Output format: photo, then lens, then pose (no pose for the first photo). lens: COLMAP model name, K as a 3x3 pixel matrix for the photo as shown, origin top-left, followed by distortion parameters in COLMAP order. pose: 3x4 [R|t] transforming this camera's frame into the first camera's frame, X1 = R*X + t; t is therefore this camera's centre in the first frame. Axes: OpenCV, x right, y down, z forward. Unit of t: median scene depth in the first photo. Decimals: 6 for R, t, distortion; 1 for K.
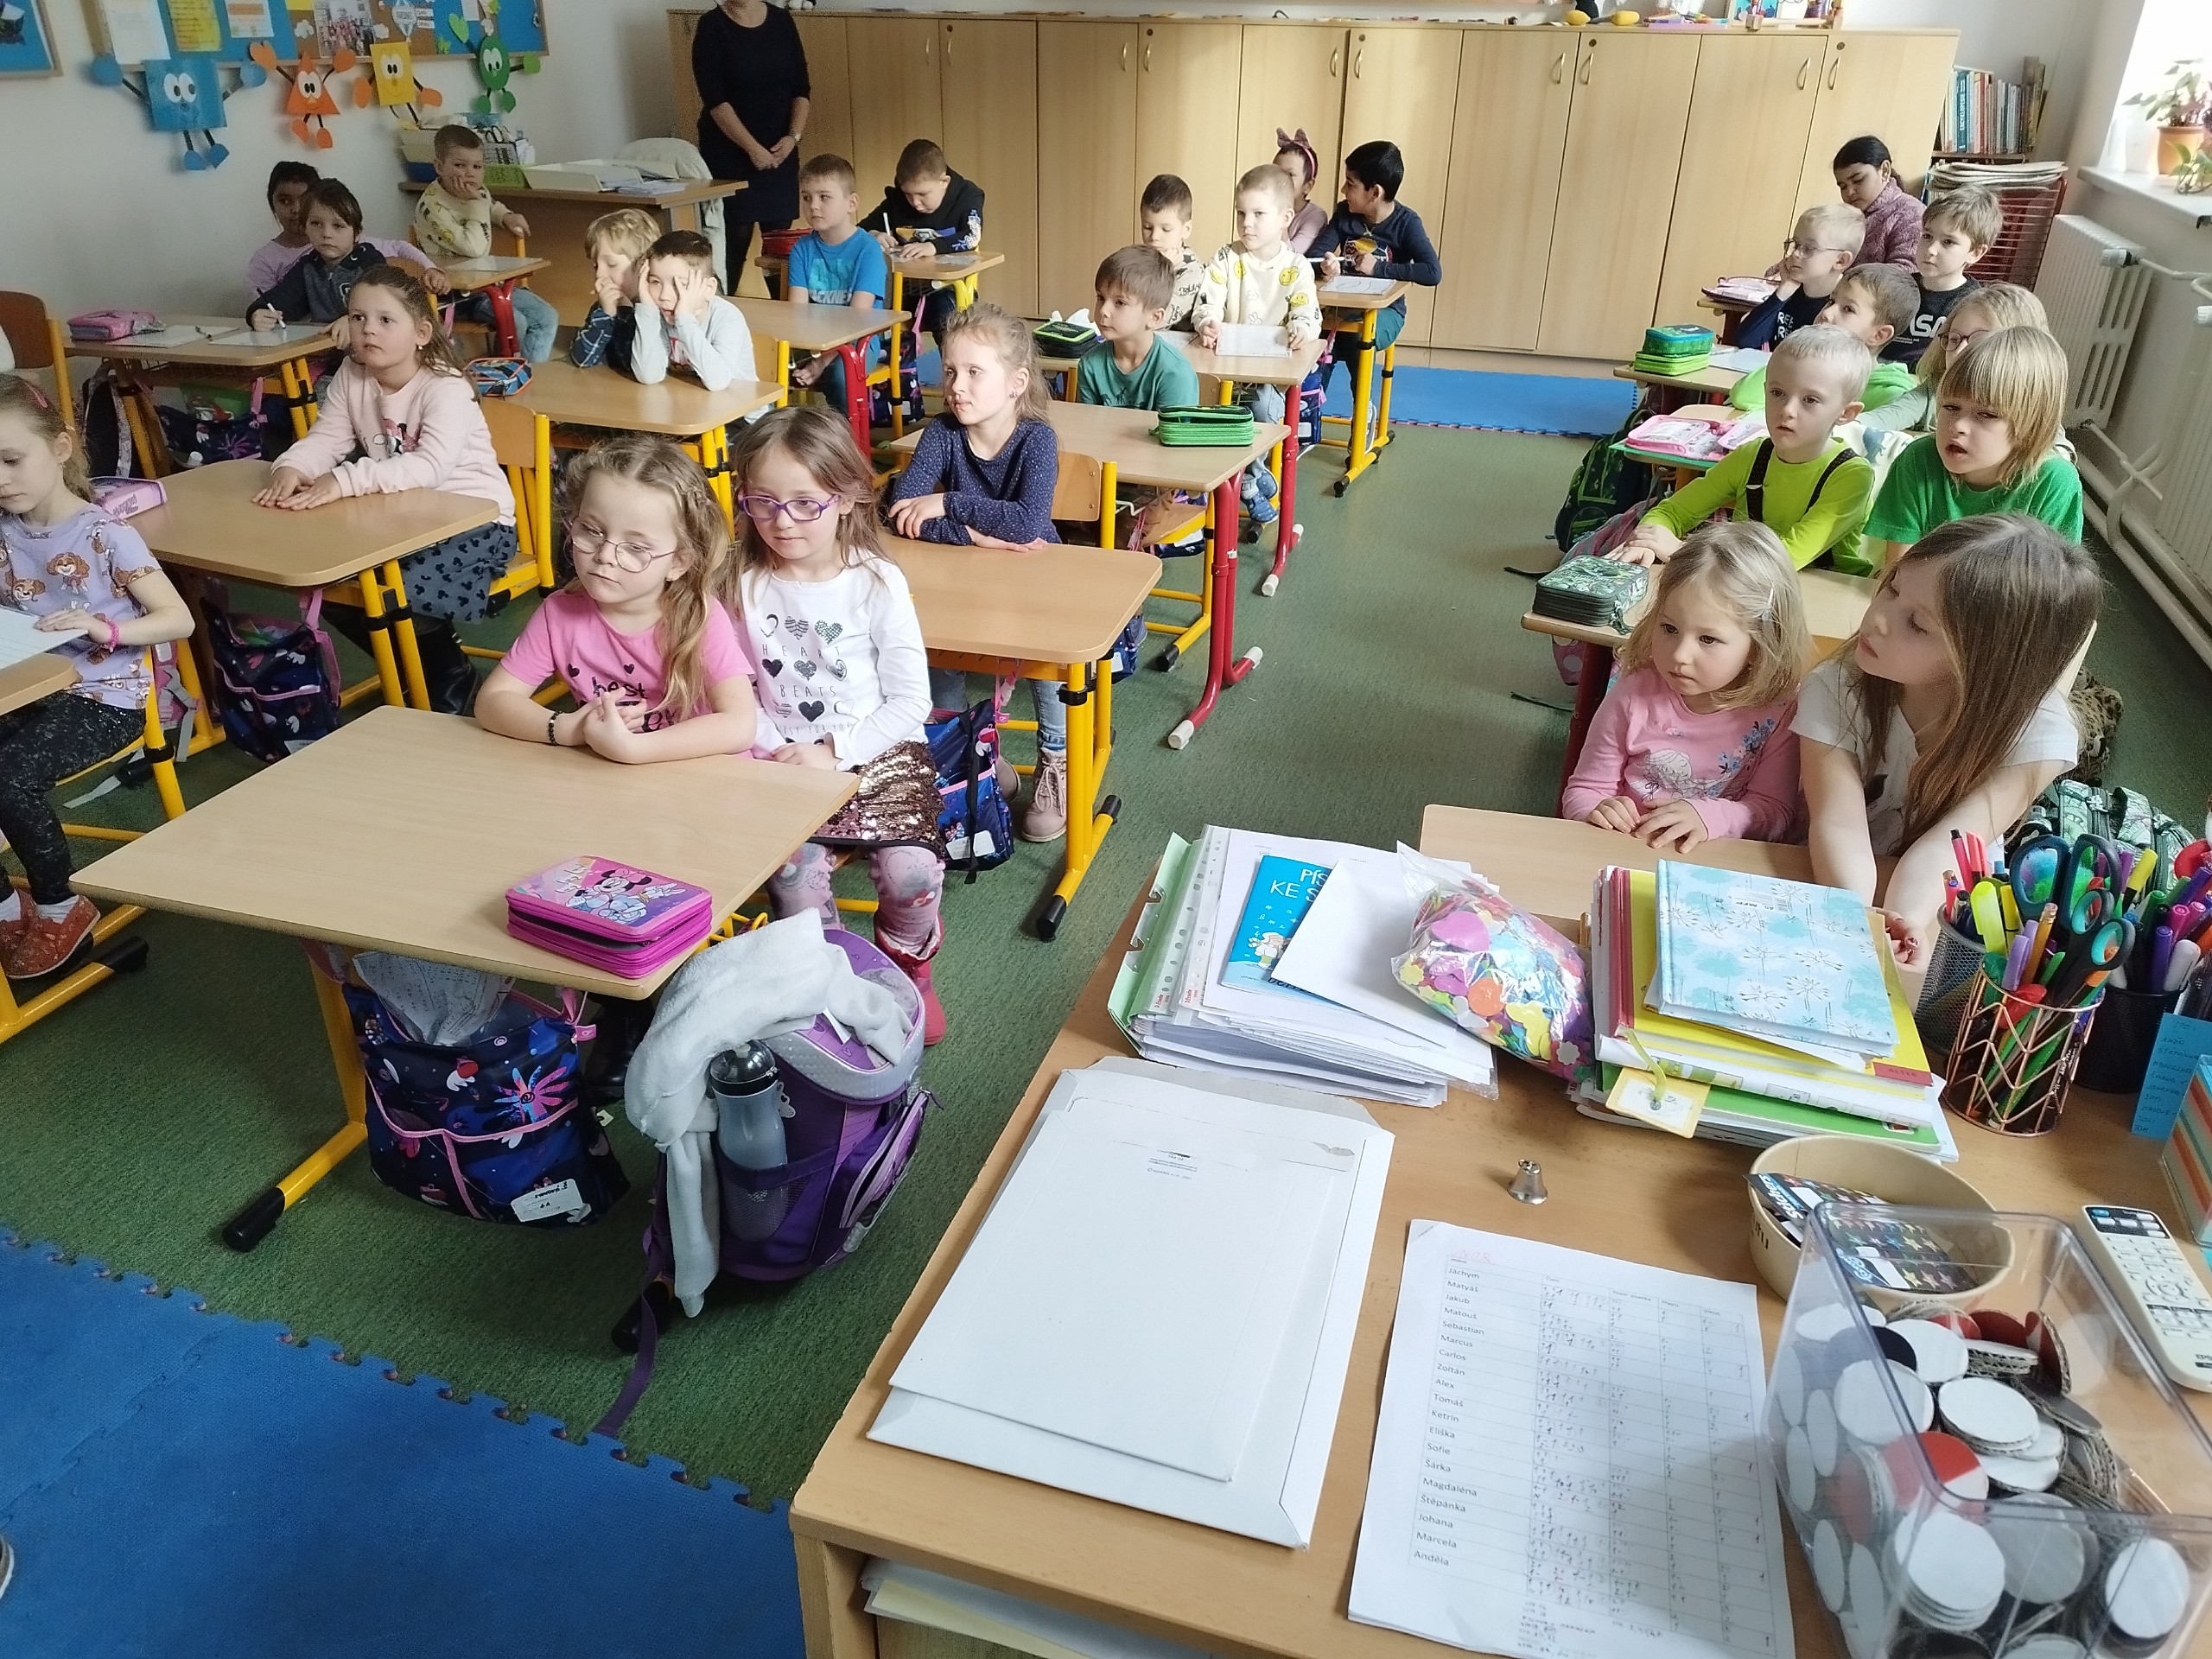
lens RADIAL K [[1586.6, 0, 1106.0], [0, 1586.6, 829.5], [0, 0, 1]] dist [0.008279, -0.010286]
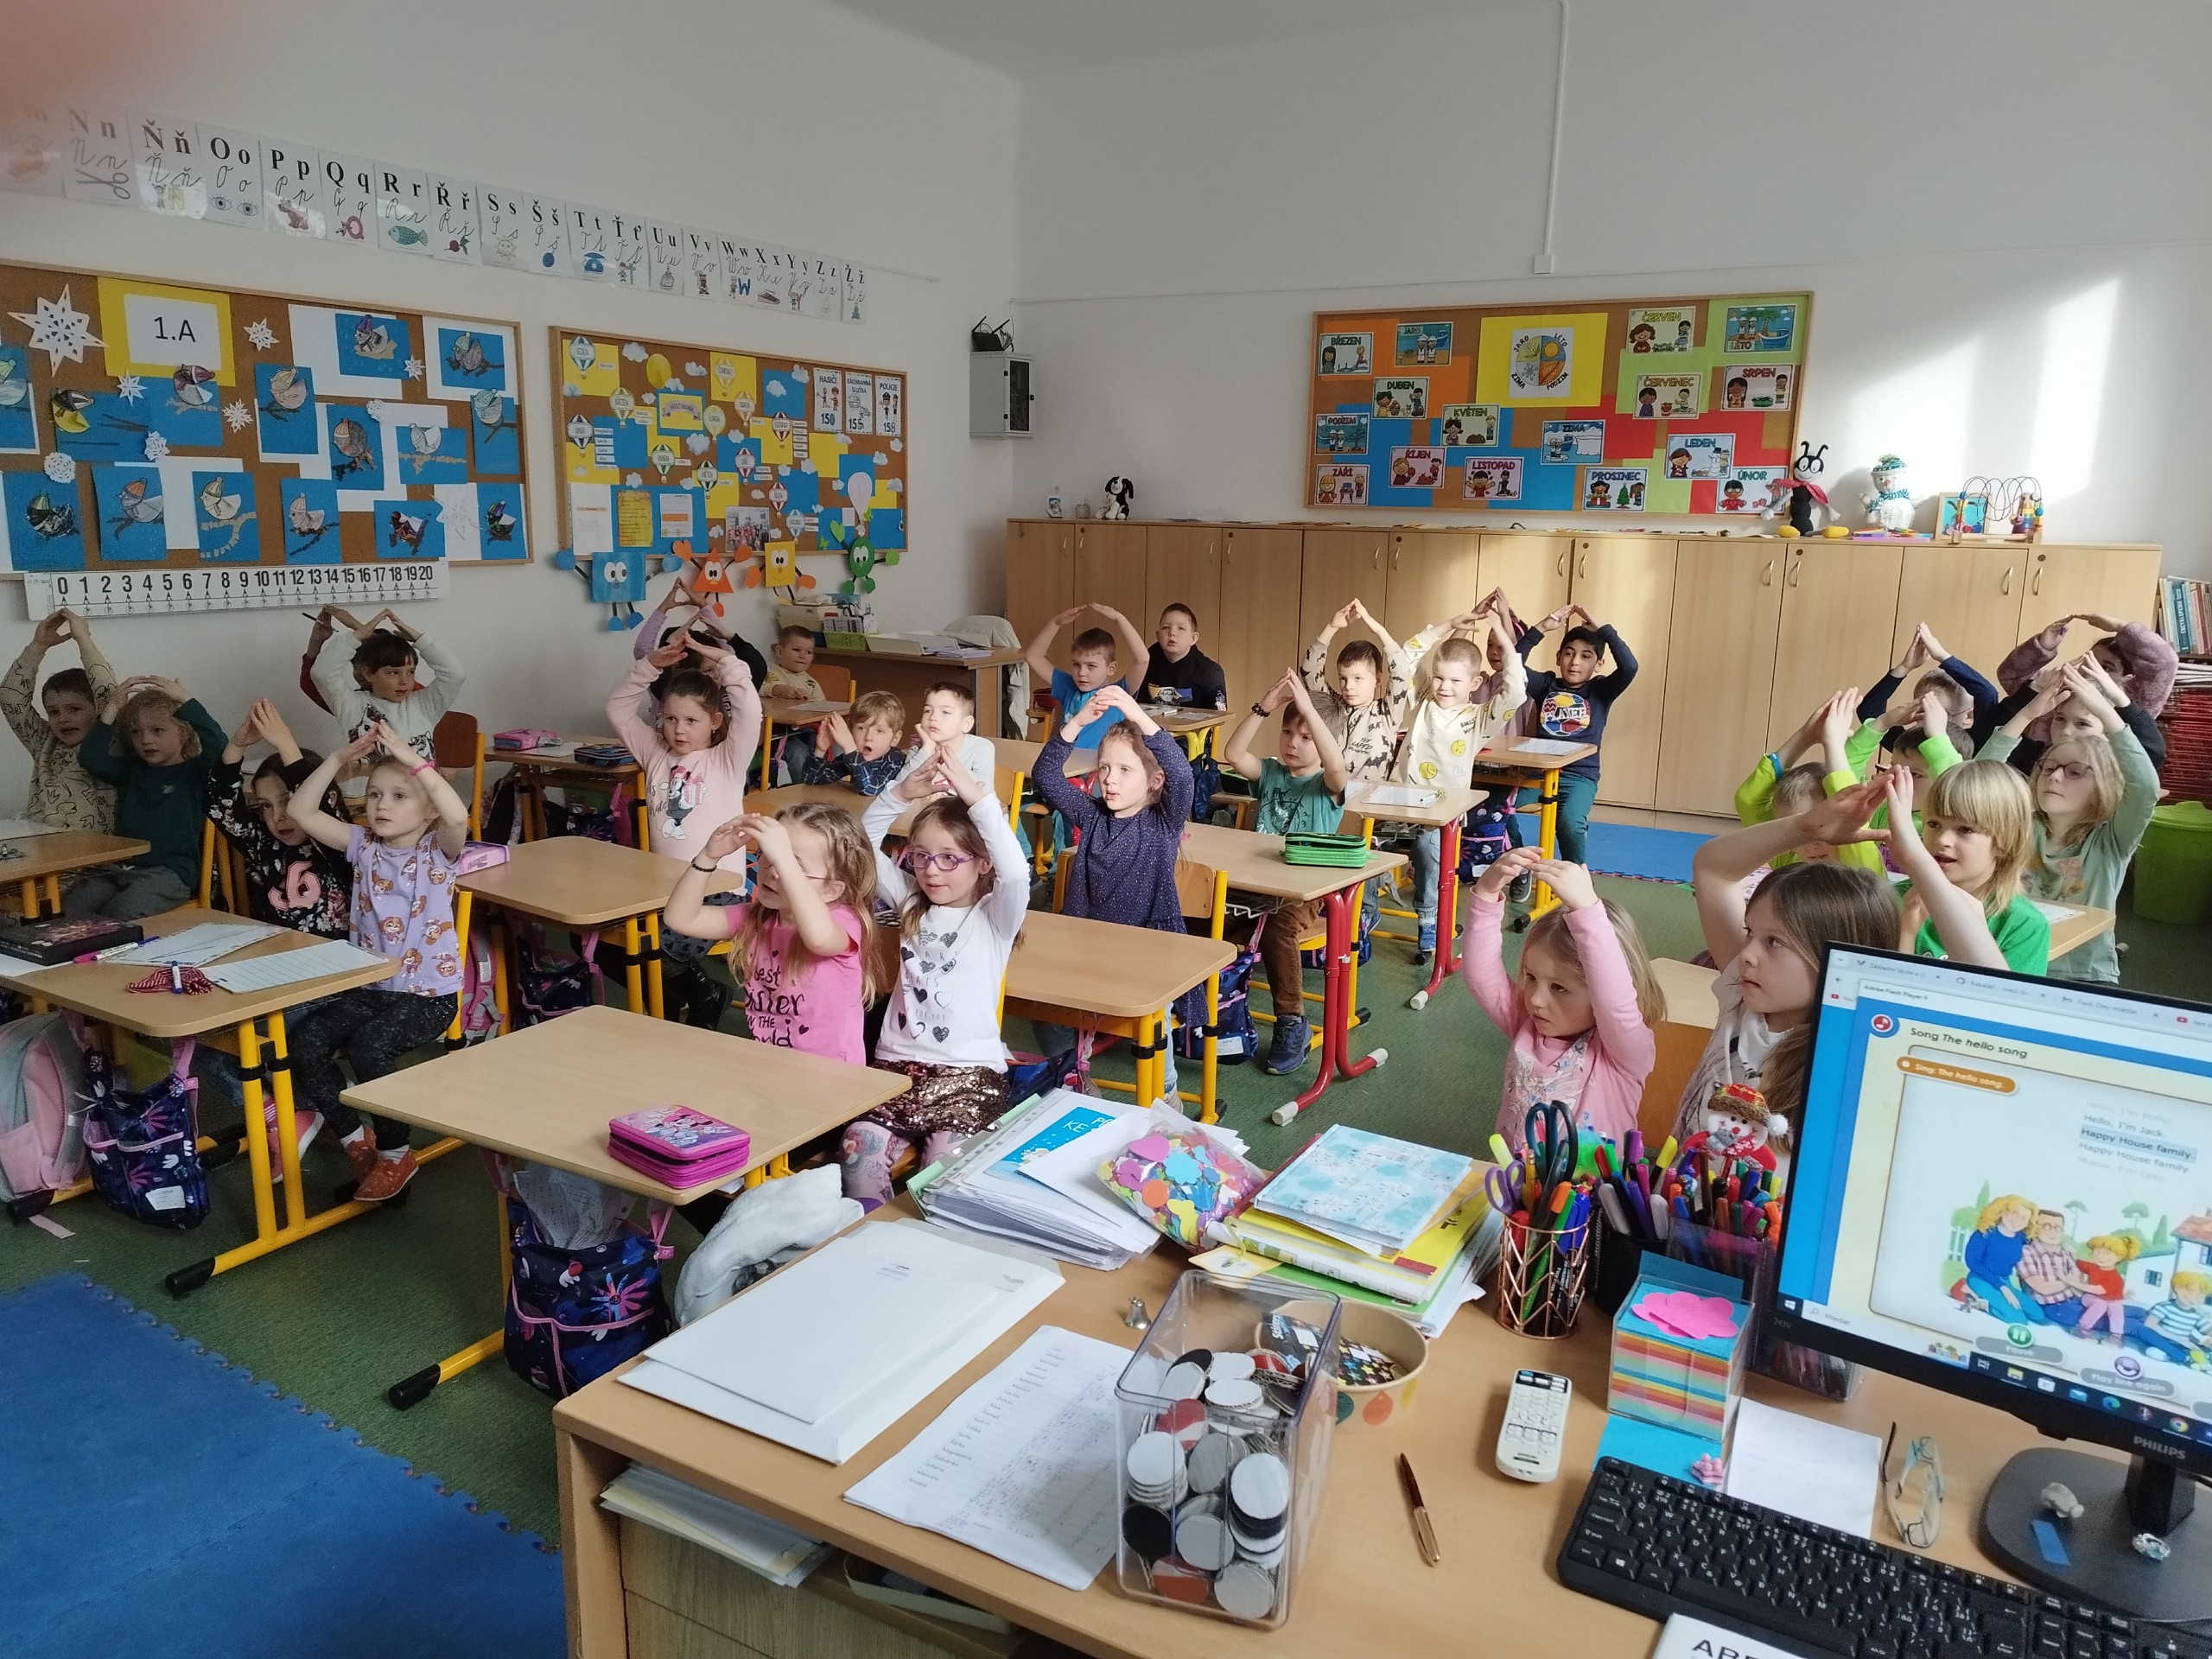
lens RADIAL K [[1591.1, 0, 1128.3], [0, 1591.1, 823.7], [0, 0, 1]] dist [0.046198, -0.096046]
pose [[0.976311, 0.047859, -0.211014, 0.141731], [-0.104877, 0.957684, -0.268032, 0.049050], [0.189257, 0.283813, 0.940017, -0.119702]]
